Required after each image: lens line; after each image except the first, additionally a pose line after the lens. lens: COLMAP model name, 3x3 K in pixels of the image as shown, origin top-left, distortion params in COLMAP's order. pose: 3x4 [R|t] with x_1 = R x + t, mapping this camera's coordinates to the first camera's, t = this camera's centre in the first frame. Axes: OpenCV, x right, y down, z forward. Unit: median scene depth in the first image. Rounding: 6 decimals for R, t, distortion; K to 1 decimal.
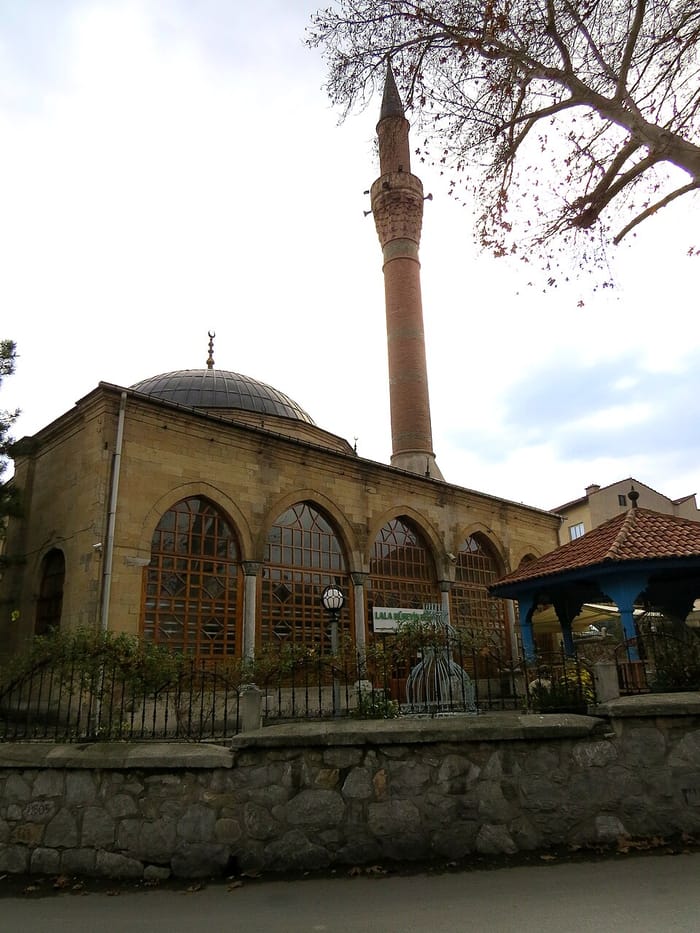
lens RADIAL K [[654.2, 0, 354.3], [0, 654.2, 468.8], [0, 0, 1]] dist [-0.019407, -0.000045]
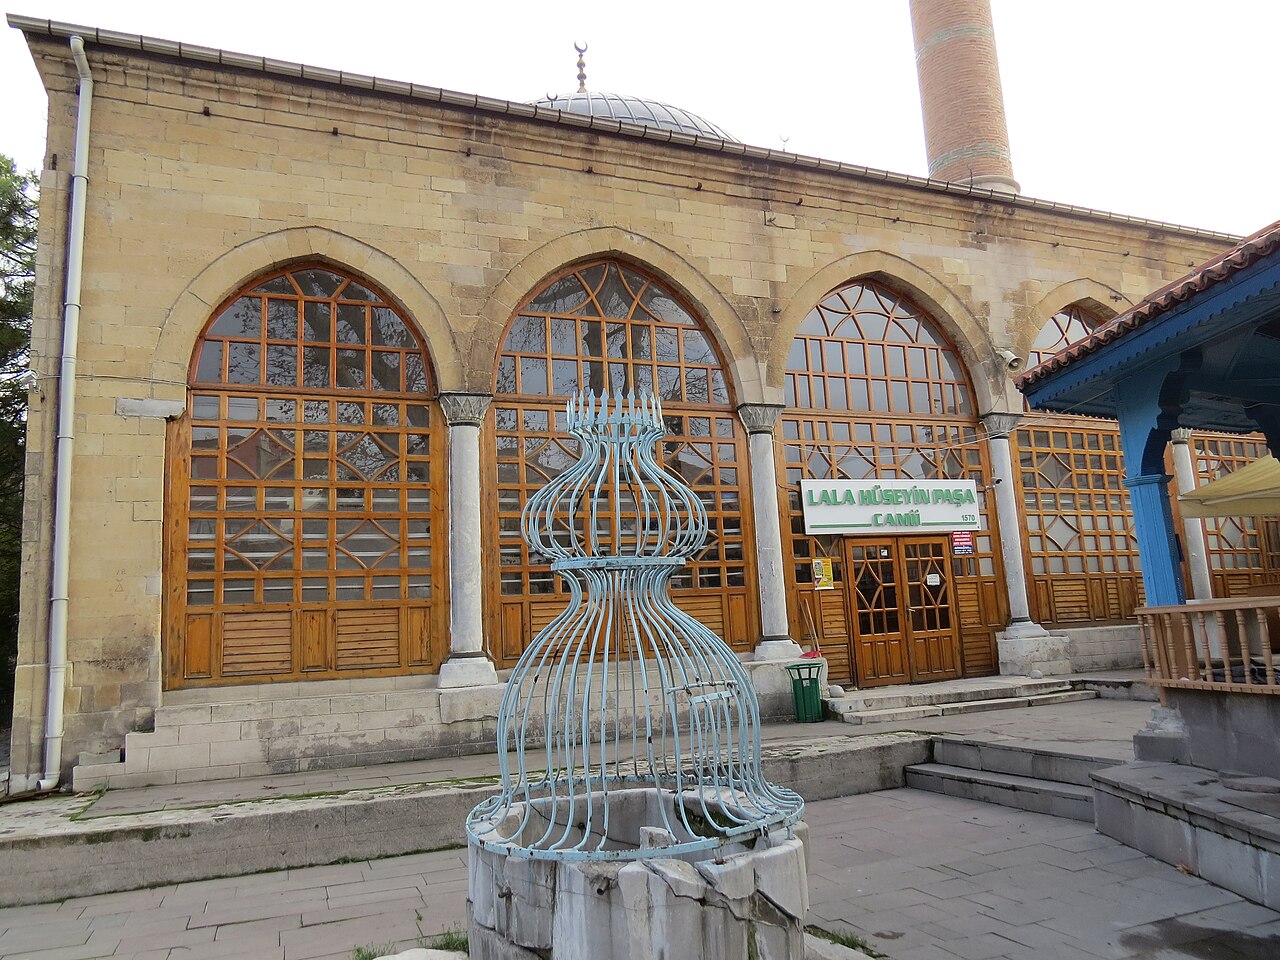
lens RADIAL K [[897.4, 0, 634.0], [0, 897.4, 473.4], [0, 0, 1]] dist [-0.019407, -0.000045]
pose [[0.925388, -0.077896, -0.370931, 0.150536], [0.136183, 0.981634, 0.133600, 0.110159], [0.353712, -0.174146, 0.919000, 0.398215]]
